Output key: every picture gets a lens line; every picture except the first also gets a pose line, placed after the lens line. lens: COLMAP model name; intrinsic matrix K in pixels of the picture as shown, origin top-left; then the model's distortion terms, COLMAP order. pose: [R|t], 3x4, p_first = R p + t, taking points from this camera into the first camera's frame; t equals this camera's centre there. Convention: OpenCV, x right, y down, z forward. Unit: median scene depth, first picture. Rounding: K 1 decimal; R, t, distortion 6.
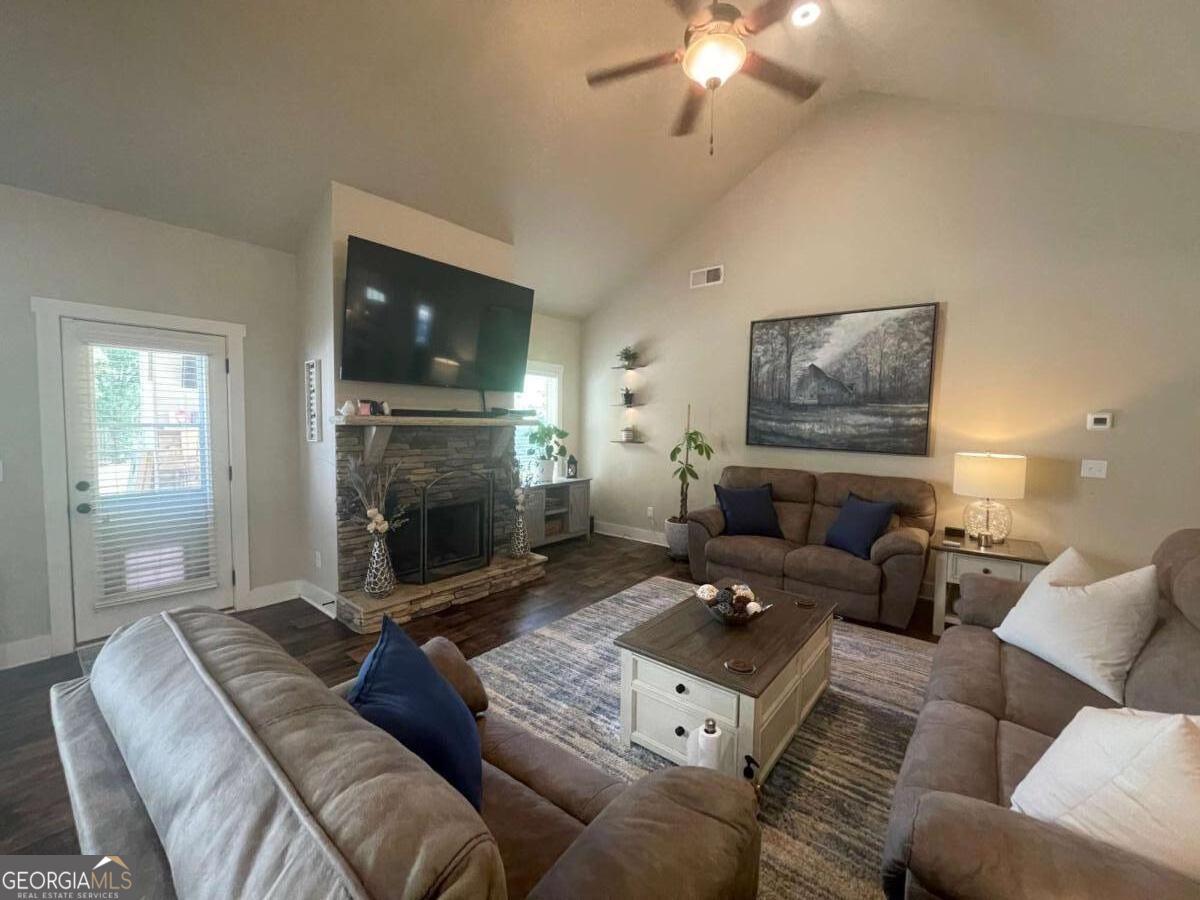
lens RADIAL K [[483.3, 0, 594.0], [0, 483.3, 451.4], [0, 0, 1]] dist [-0.002179, 0.000770]
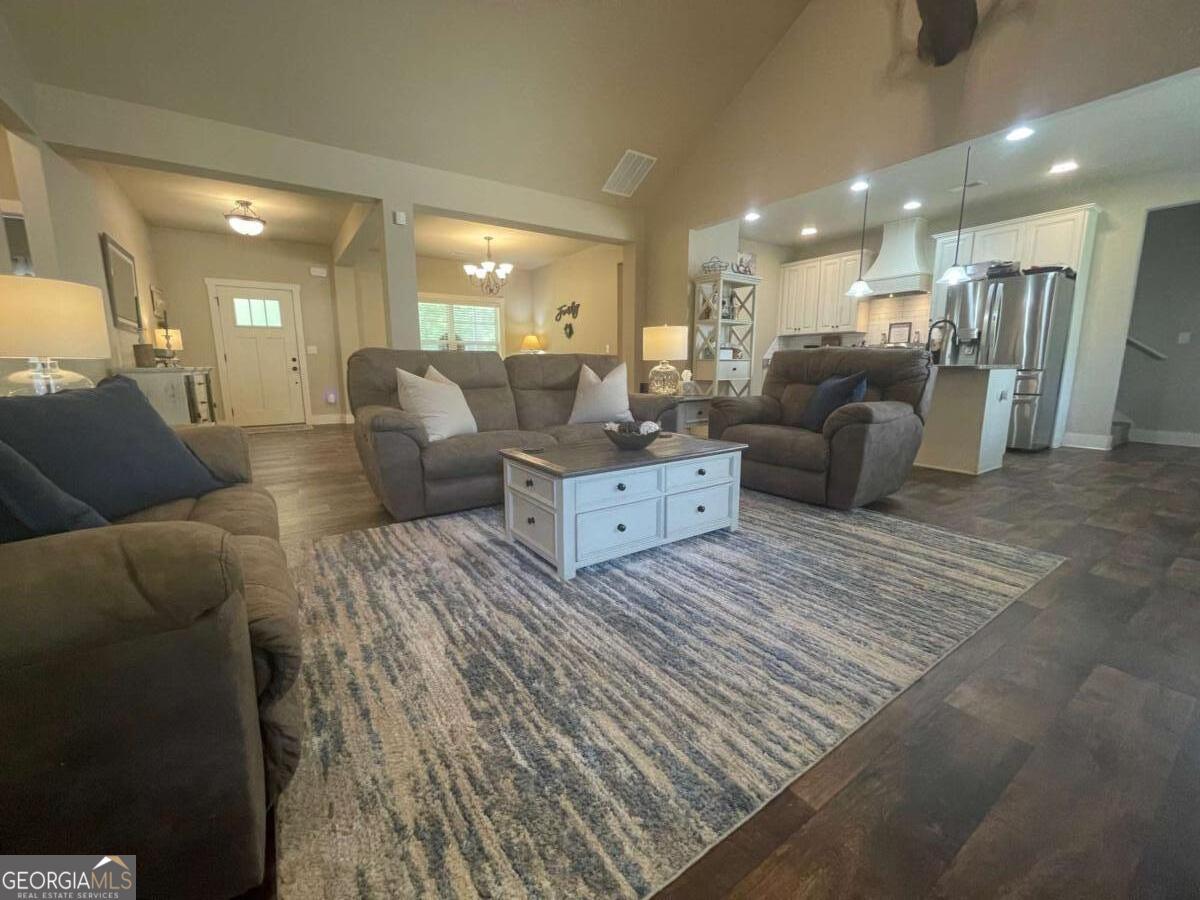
lens RADIAL K [[483.3, 0, 598.4], [0, 483.3, 451.0], [0, 0, 1]] dist [-0.002179, 0.000770]
pose [[-0.960225, -0.056163, 0.273522, 0.036891], [0.010633, 0.971499, 0.236806, 0.057657], [-0.279026, 0.230296, -0.932260, 1.131959]]
